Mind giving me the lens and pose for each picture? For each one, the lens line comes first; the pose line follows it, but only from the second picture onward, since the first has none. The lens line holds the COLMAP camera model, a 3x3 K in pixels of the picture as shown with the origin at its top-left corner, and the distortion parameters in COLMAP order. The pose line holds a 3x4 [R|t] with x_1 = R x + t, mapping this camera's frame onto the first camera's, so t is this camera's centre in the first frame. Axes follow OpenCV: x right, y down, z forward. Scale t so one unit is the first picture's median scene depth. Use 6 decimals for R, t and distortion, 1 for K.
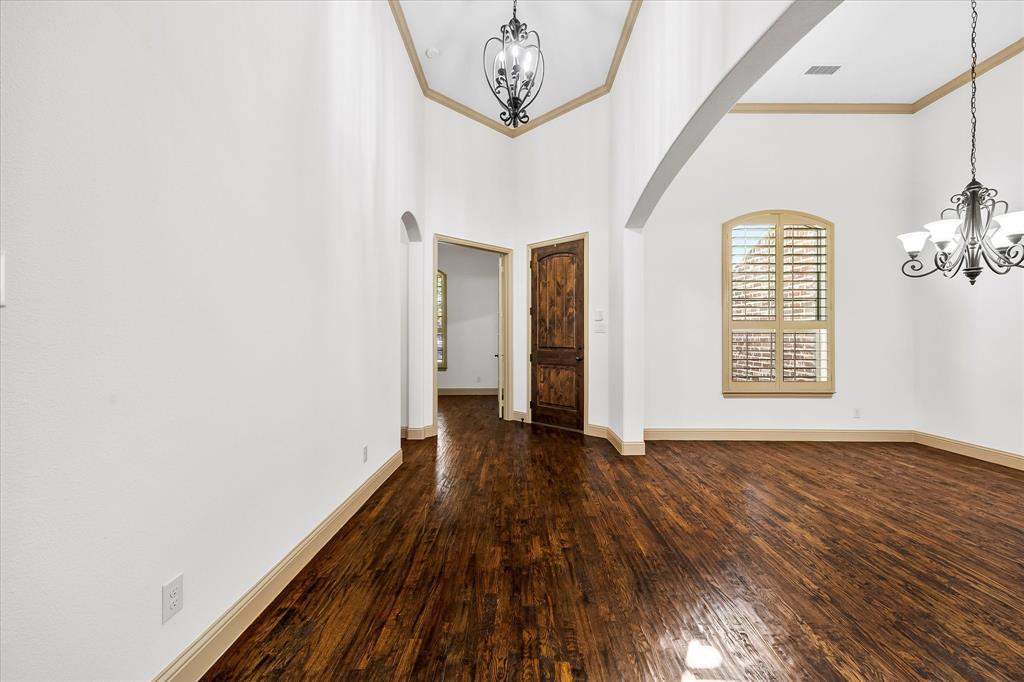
lens RADIAL K [[398.9, 0, 513.8], [0, 398.9, 337.7], [0, 0, 1]] dist [0.002168, 0.000148]
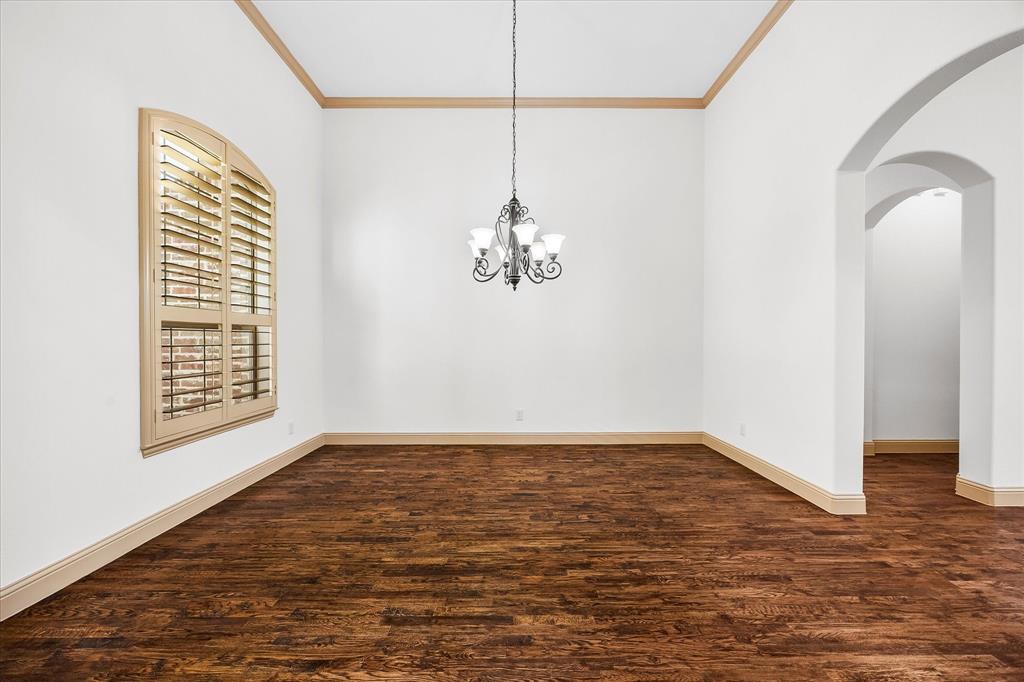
lens RADIAL K [[398.9, 0, 513.2], [0, 398.9, 341.0], [0, 0, 1]] dist [0.002168, 0.000148]
pose [[-0.025233, -0.010919, 0.999622, 0.034933], [-0.003719, 0.999934, 0.010829, -0.003900], [-0.999675, -0.003444, -0.025272, 1.009524]]
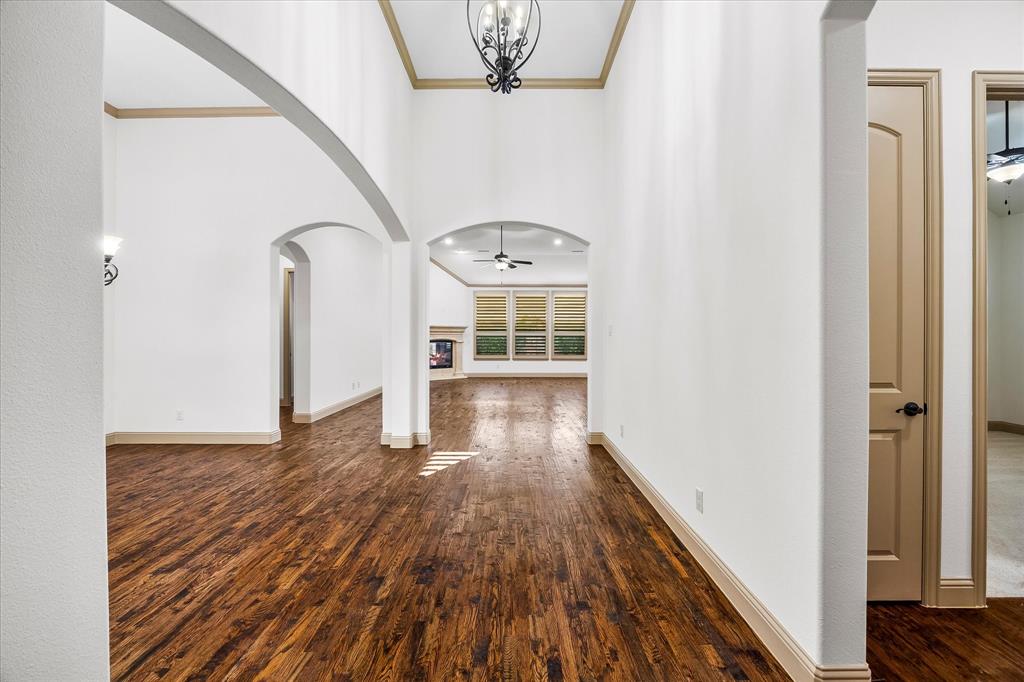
lens RADIAL K [[451.2, 0, 515.0], [0, 451.2, 339.5], [0, 0, 1]] dist [-0.000082, -0.000095]
pose [[-0.999911, -0.001248, -0.013292, -0.010563], [-0.001324, 0.999983, 0.005754, -0.021207], [0.013285, 0.005771, -0.999895, 2.127720]]
